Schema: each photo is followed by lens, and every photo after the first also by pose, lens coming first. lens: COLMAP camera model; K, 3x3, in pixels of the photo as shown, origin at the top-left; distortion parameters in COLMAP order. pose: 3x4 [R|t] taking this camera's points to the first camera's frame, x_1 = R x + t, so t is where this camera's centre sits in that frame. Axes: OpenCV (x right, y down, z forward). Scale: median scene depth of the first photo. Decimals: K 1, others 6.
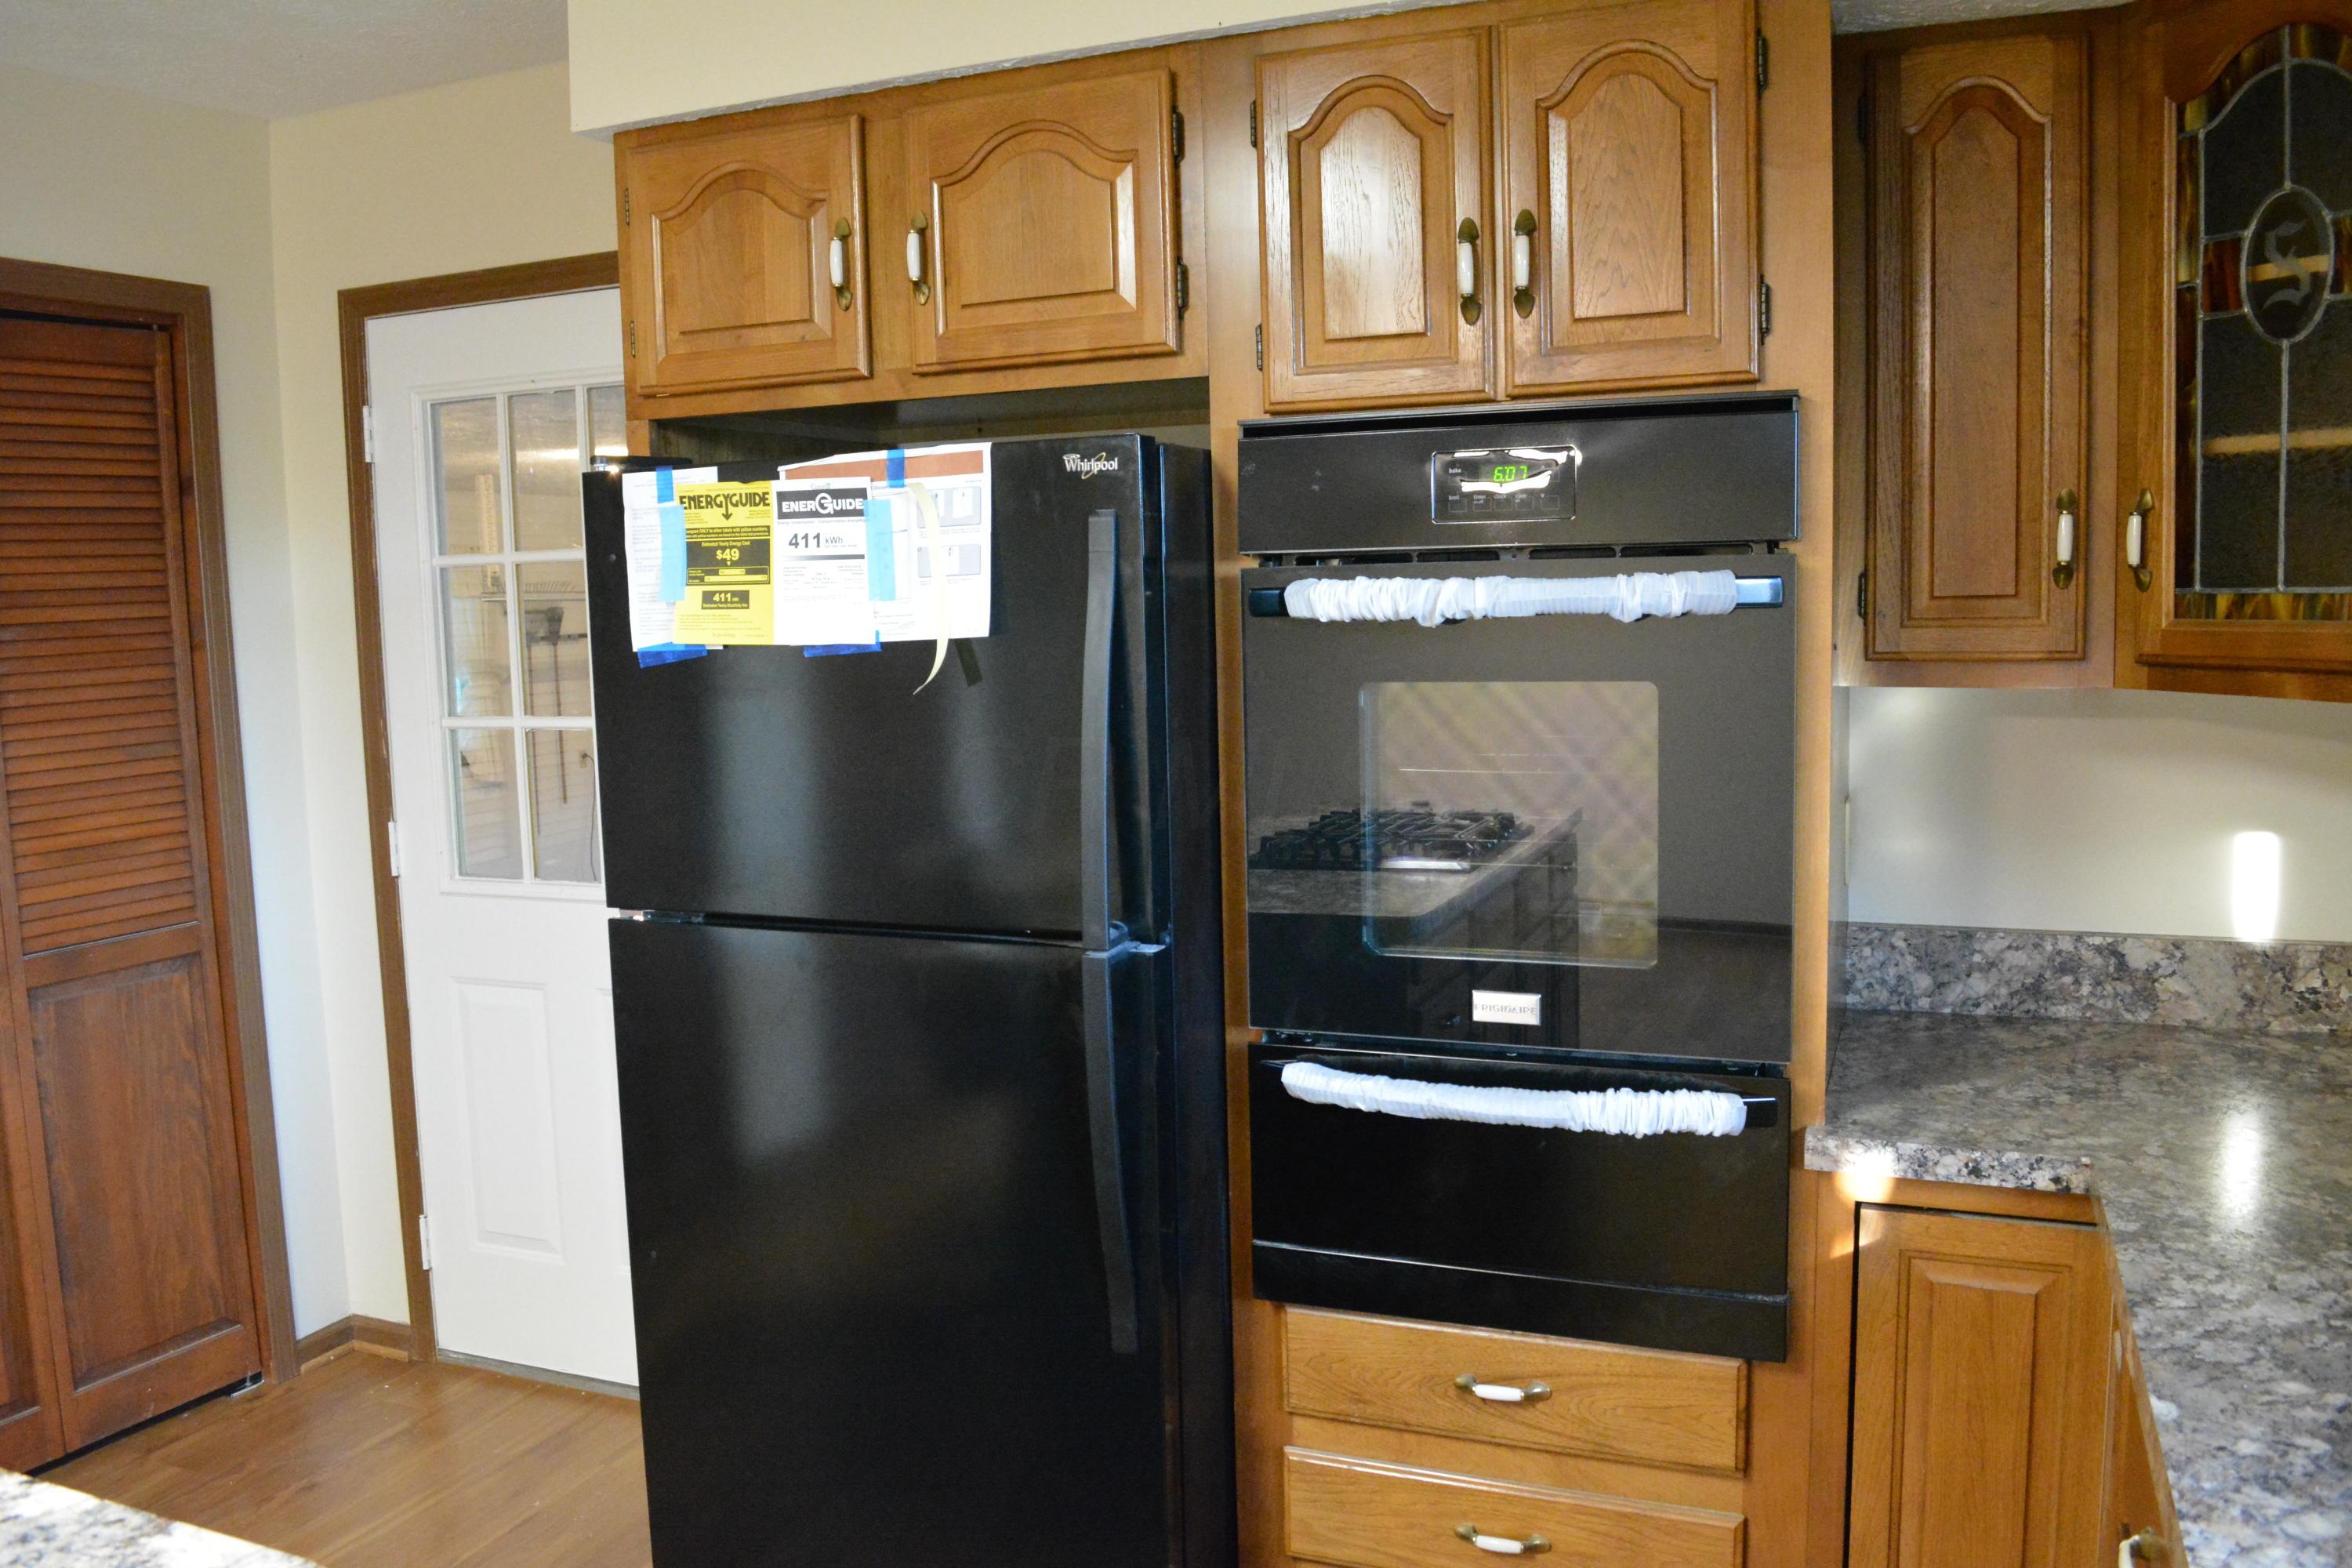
lens RADIAL K [[1851.6, 0, 1170.2], [0, 1851.6, 784.5], [0, 0, 1]] dist [-0.081786, 0.003329]
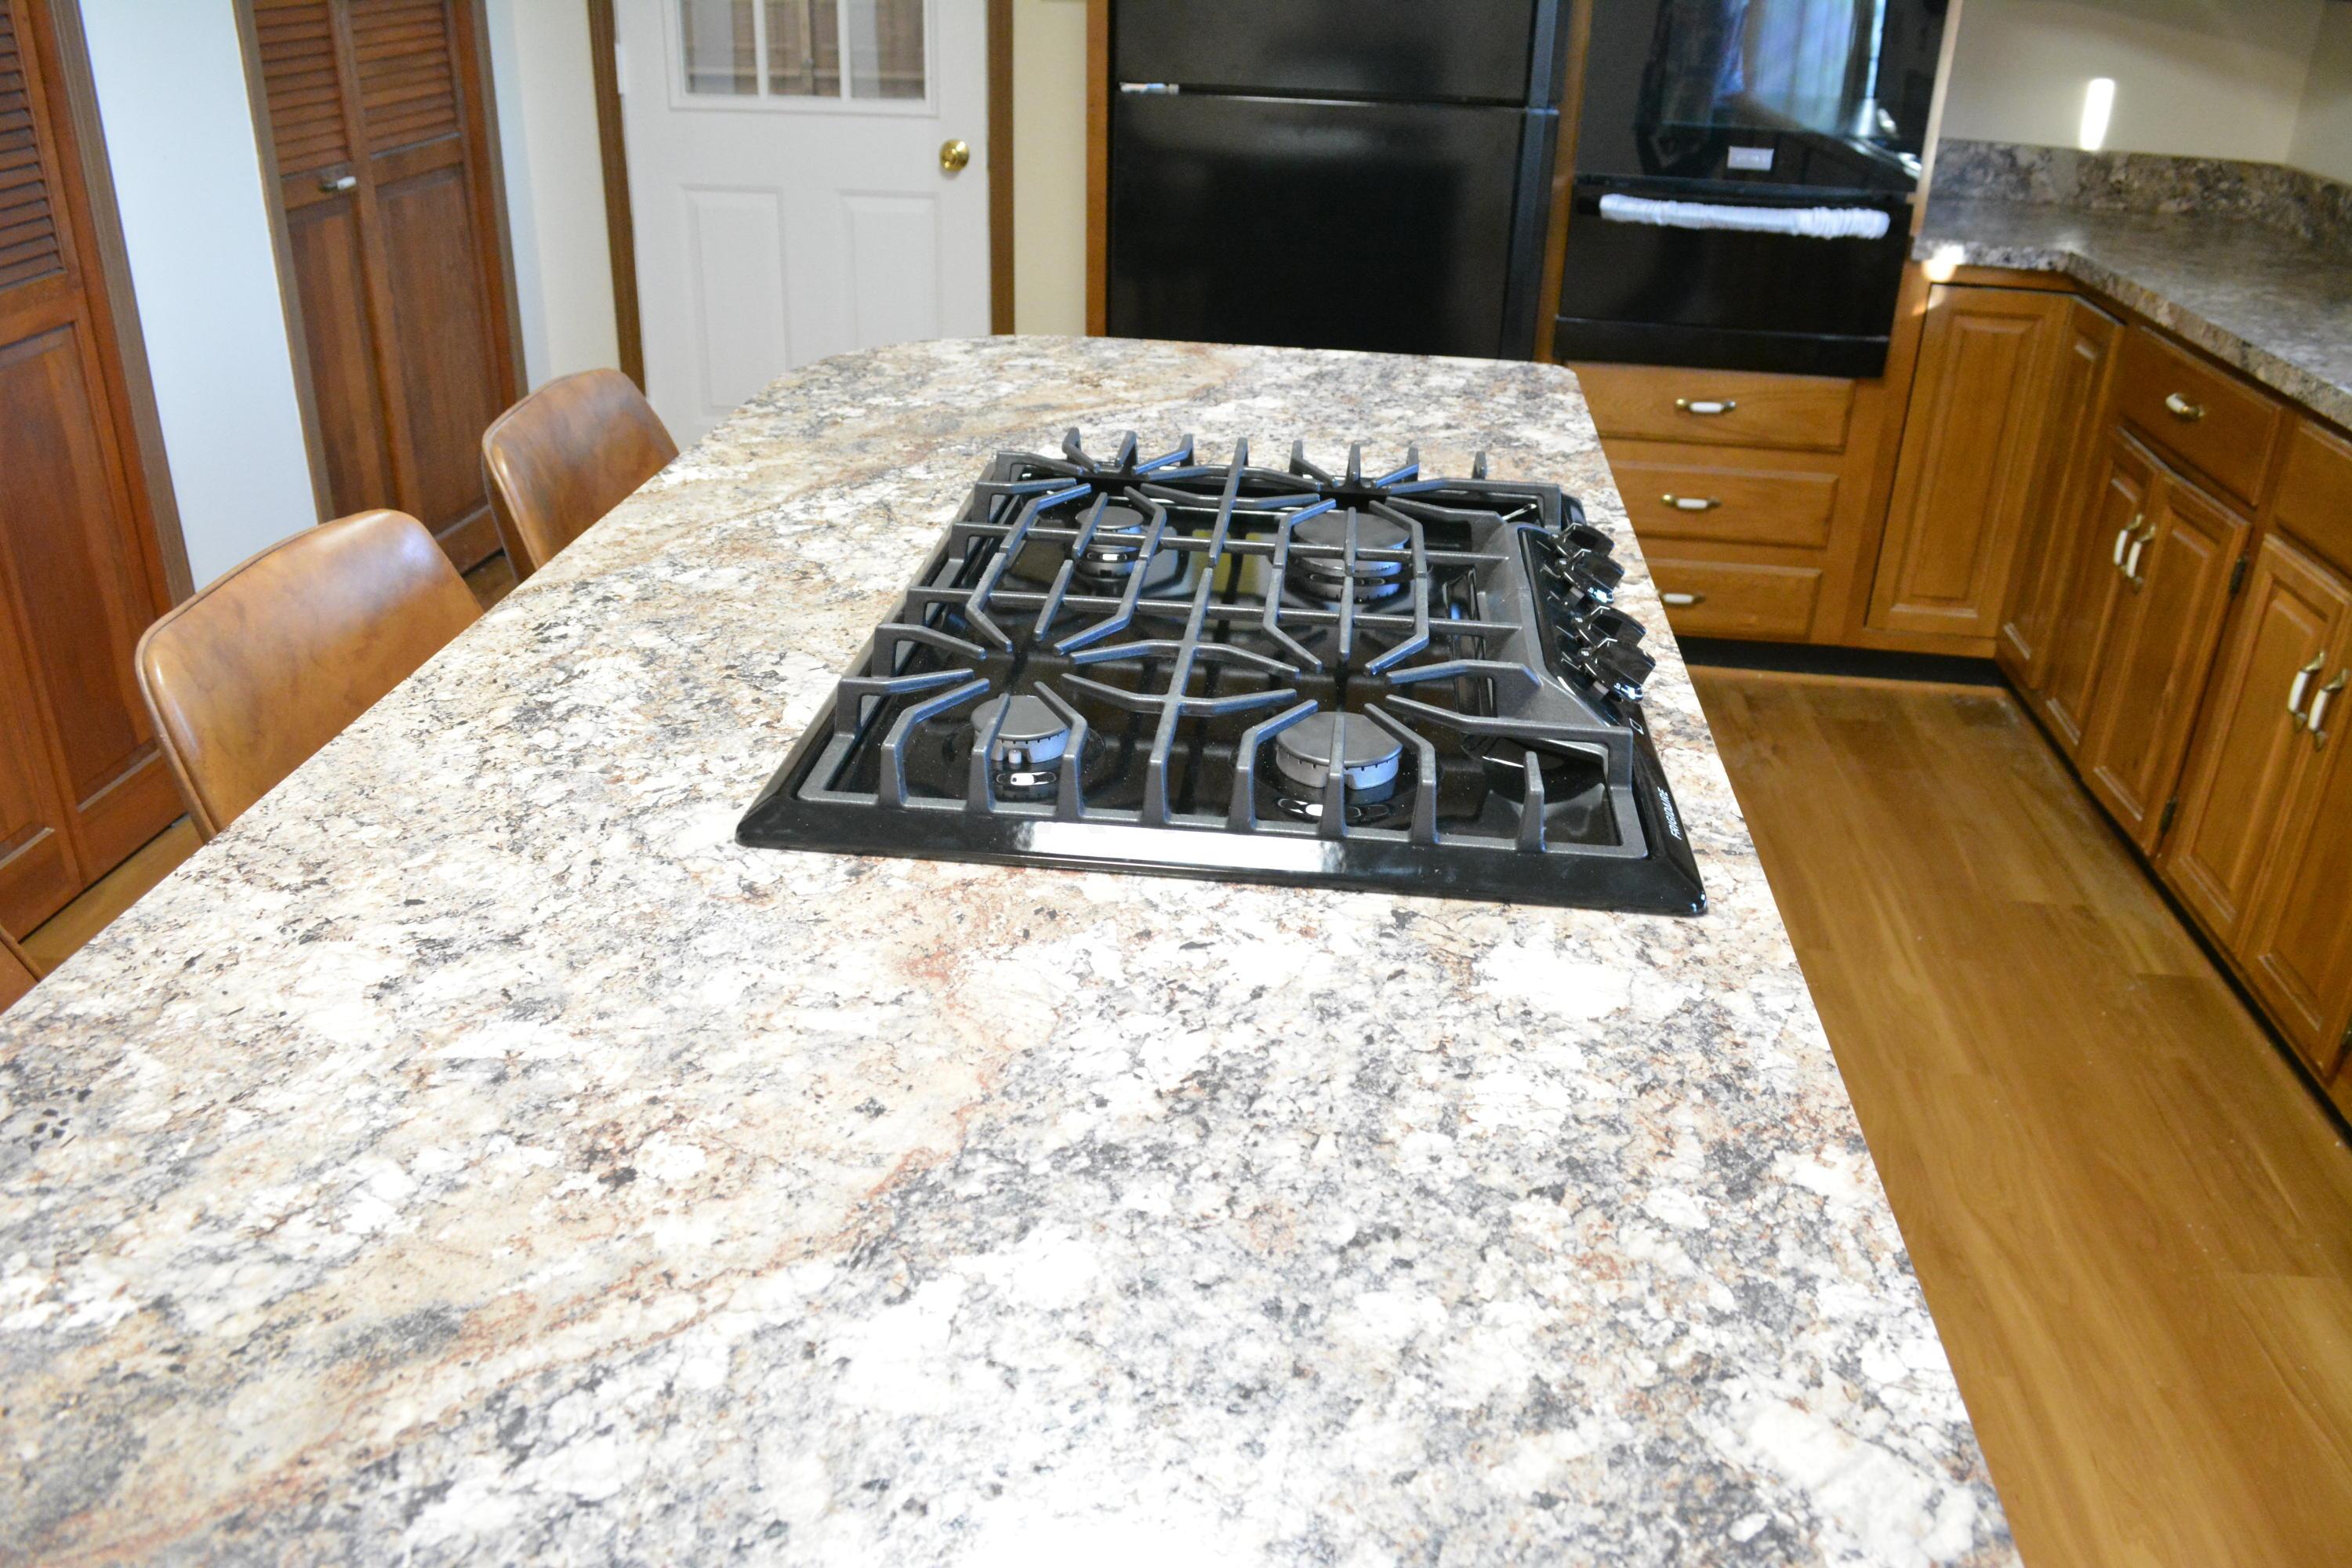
lens RADIAL K [[1851.6, 0, 1178.9], [0, 1851.6, 789.8], [0, 0, 1]] dist [-0.081786, 0.003329]
pose [[0.952656, -0.082820, 0.292554, -0.778823], [-0.023818, 0.938903, 0.343358, 0.102728], [-0.303116, -0.334070, 0.892479, -0.432387]]
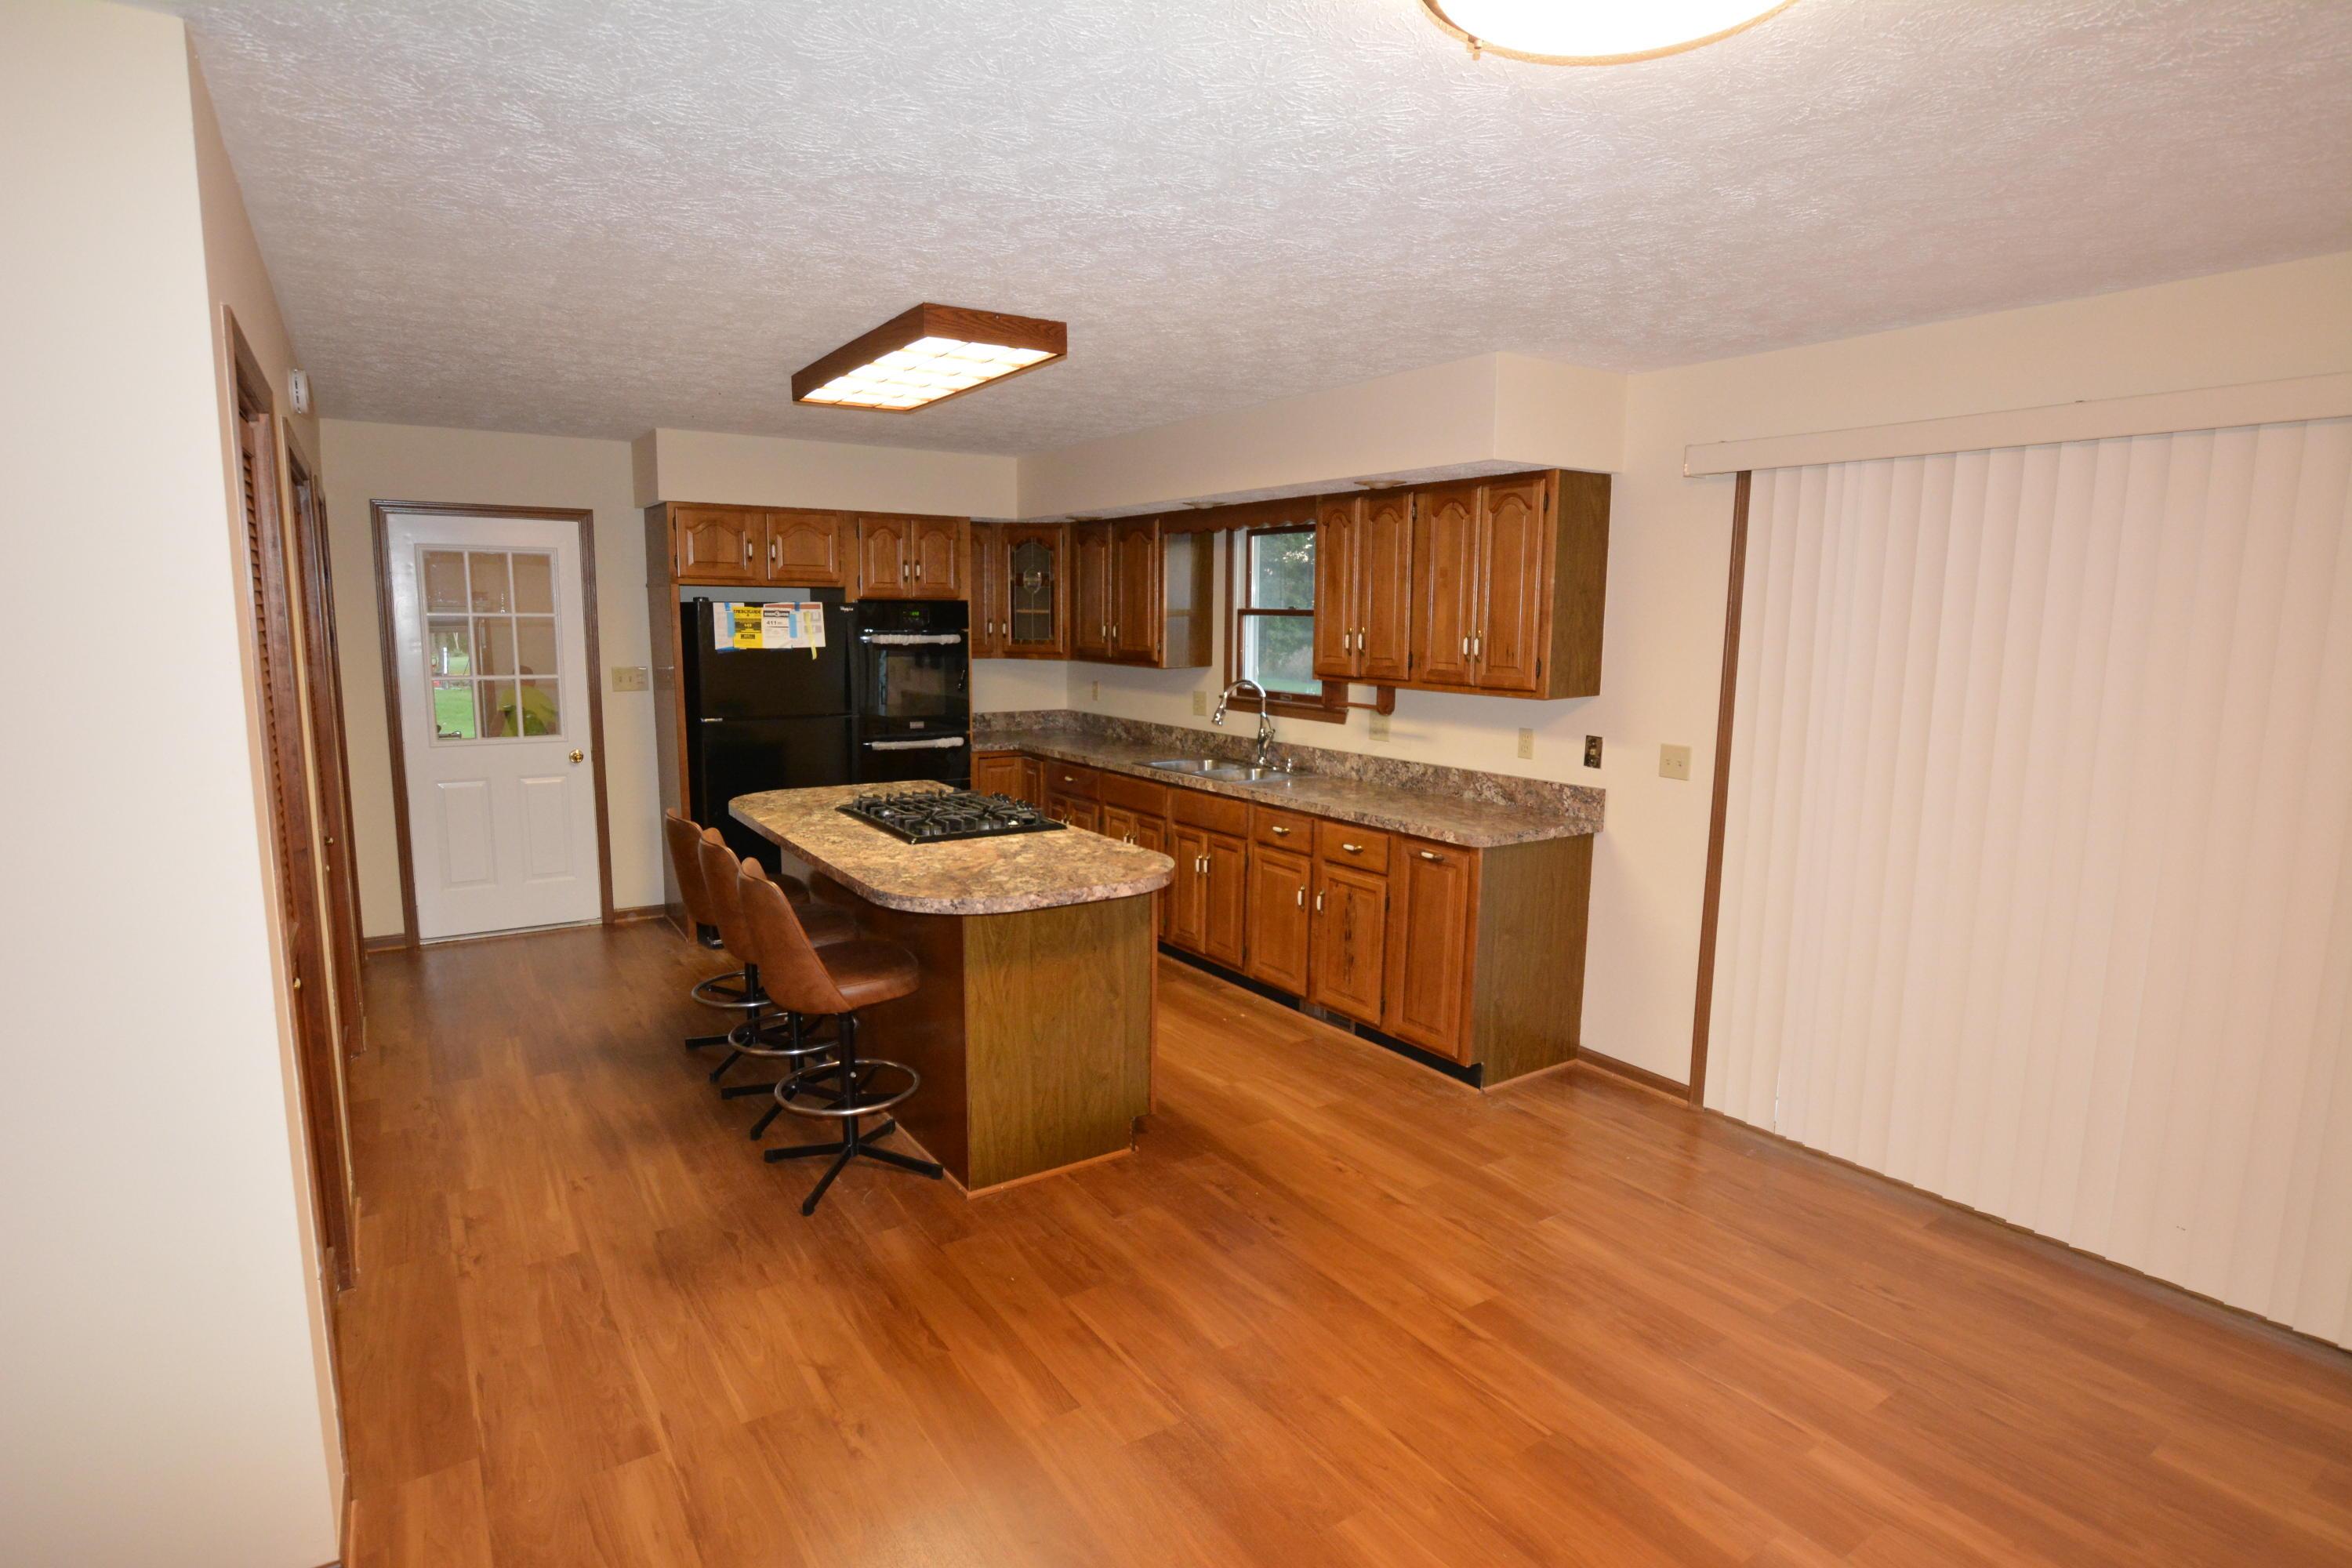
lens RADIAL K [[1208.3, 0, 1167.2], [0, 1208.3, 791.2], [0, 0, 1]] dist [-0.037391, 0.000944]
pose [[0.560100, -0.090374, 0.823480, -1.996197], [0.062123, 0.995815, 0.067033, 0.119346], [-0.826092, 0.013612, 0.563371, -1.263737]]
